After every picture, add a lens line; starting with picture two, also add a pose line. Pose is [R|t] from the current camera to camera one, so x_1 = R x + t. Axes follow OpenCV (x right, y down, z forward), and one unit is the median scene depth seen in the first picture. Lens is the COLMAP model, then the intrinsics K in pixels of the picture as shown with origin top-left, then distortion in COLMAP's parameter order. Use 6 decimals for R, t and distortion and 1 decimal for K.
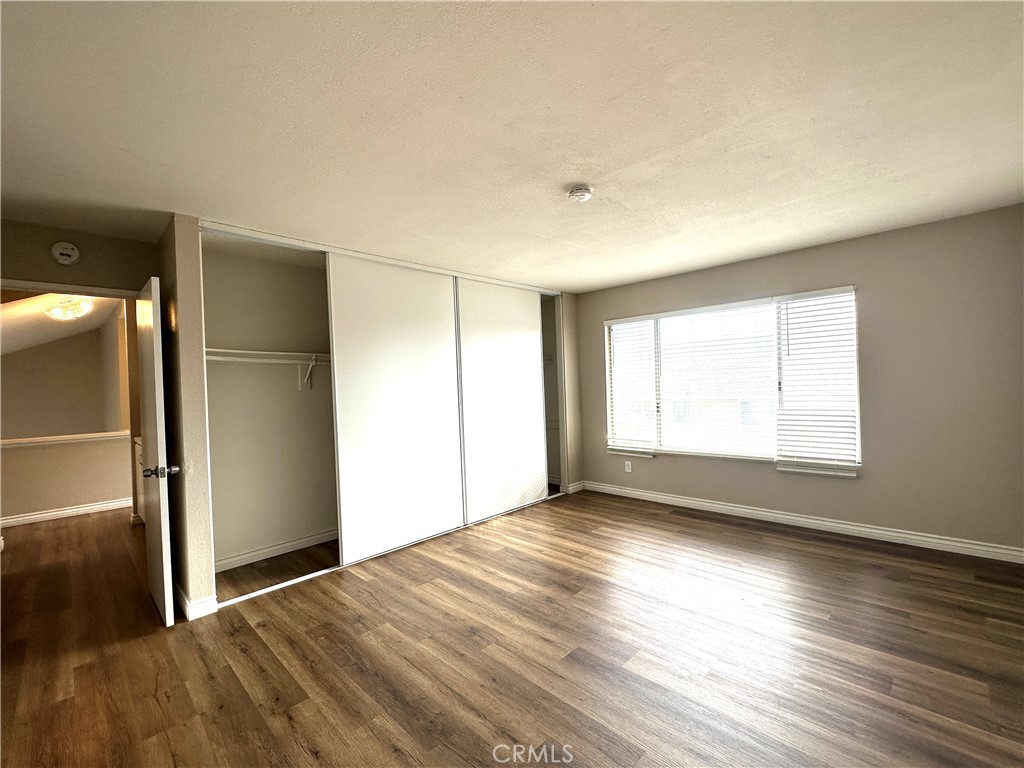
lens RADIAL K [[444.5, 0, 513.6], [0, 444.5, 381.8], [0, 0, 1]] dist [-0.004761, 0.000063]
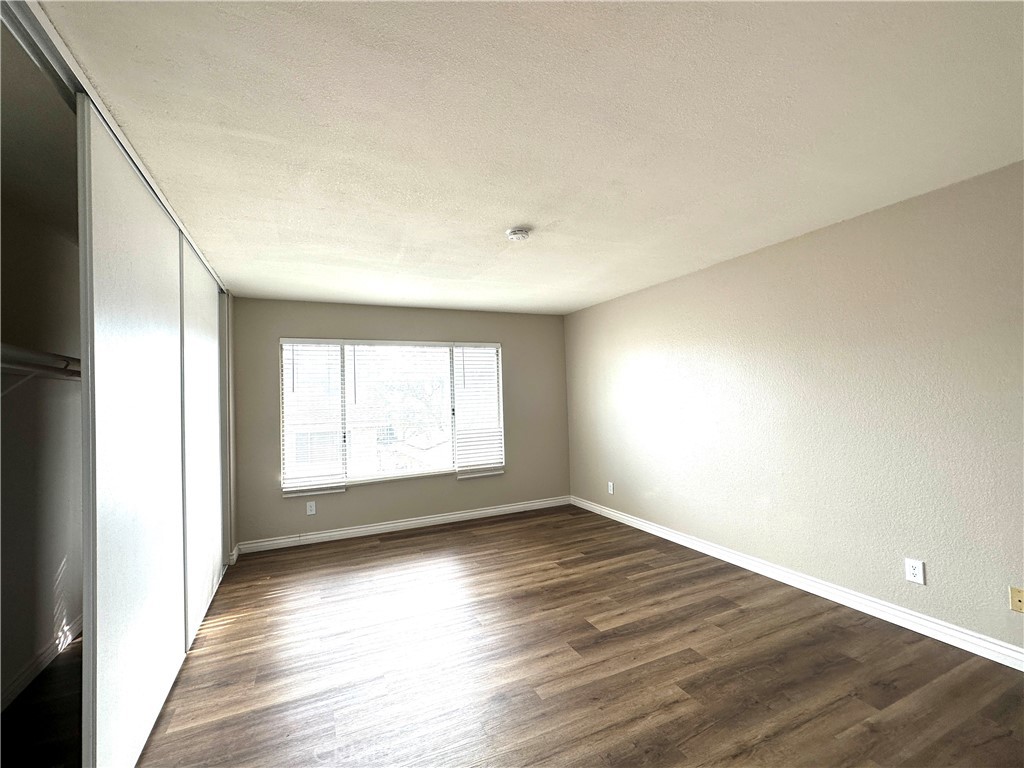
lens RADIAL K [[444.5, 0, 510.3], [0, 444.5, 383.7], [0, 0, 1]] dist [-0.004761, 0.000063]
pose [[0.354547, 0.052623, 0.933556, -0.557239], [0.016339, 0.997914, -0.062456, 0.010649], [-0.934895, 0.037397, 0.352948, 0.410608]]
